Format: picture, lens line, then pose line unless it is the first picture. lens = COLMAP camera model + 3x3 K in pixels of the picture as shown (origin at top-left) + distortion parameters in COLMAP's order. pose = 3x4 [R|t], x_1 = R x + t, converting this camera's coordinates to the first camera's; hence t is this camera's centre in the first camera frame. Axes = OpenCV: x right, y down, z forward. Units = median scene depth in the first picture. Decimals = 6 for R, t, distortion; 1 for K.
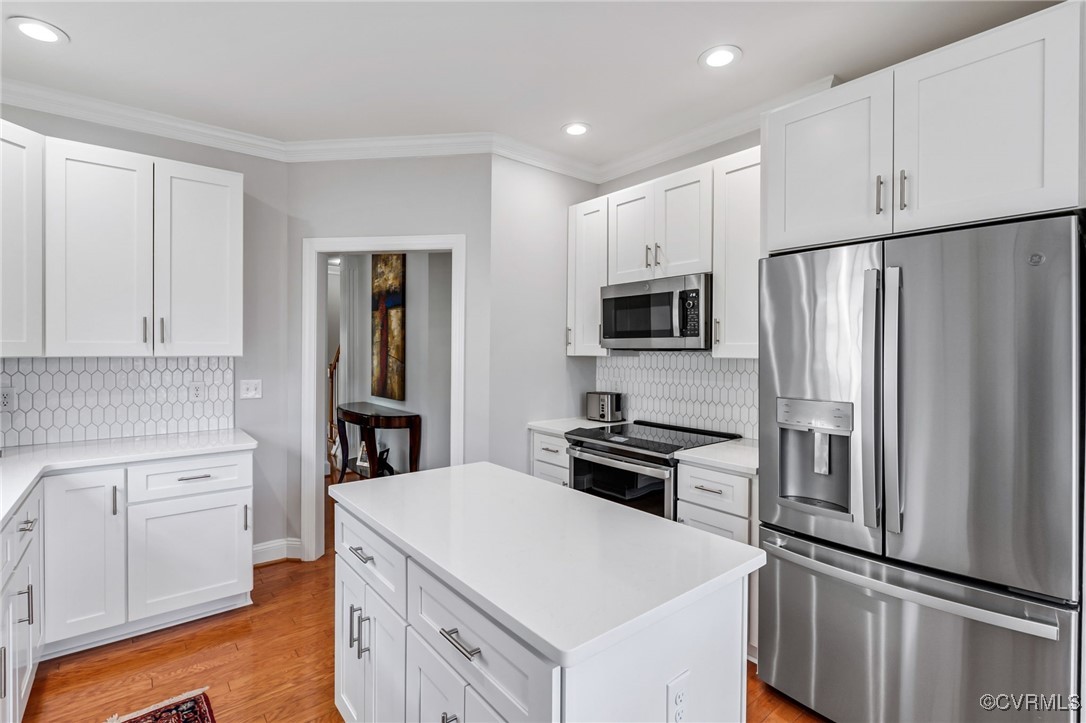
lens RADIAL K [[503.9, 0, 540.5], [0, 503.9, 355.0], [0, 0, 1]] dist [-0.004265, -0.000398]
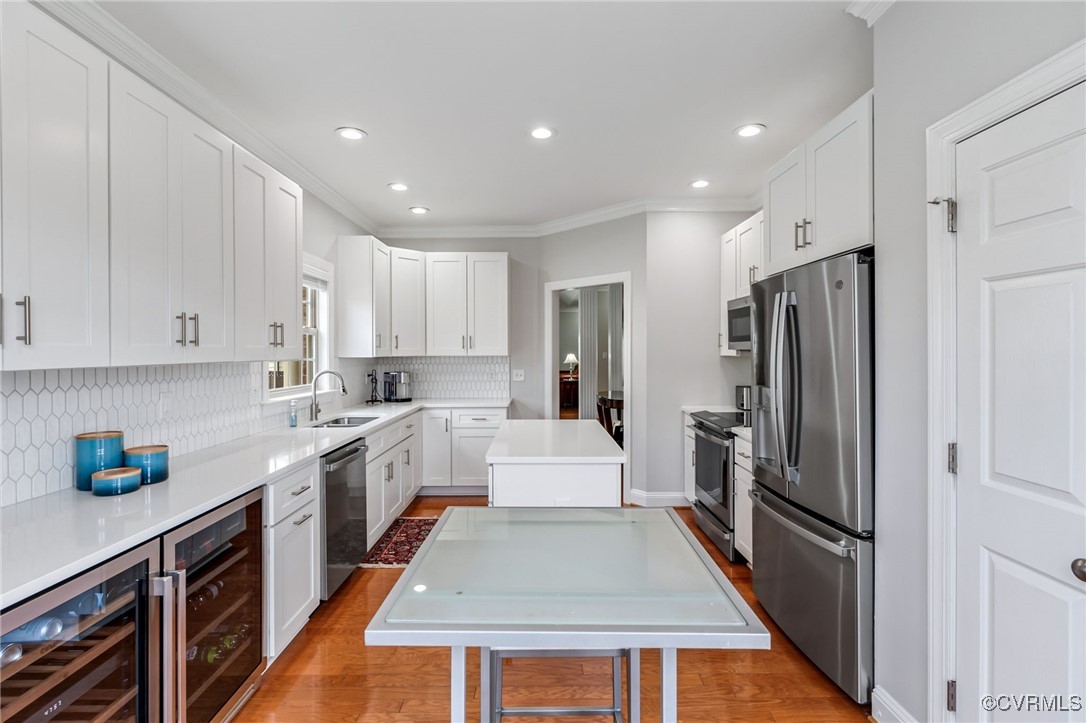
lens RADIAL K [[503.9, 0, 540.5], [0, 503.9, 355.0], [0, 0, 1]] dist [-0.004265, -0.000398]
pose [[0.783909, 0.000443, -0.620875, 0.618577], [-0.000857, 1.000000, -0.000368, 0.000259], [0.620875, 0.000820, 0.783909, -0.322675]]
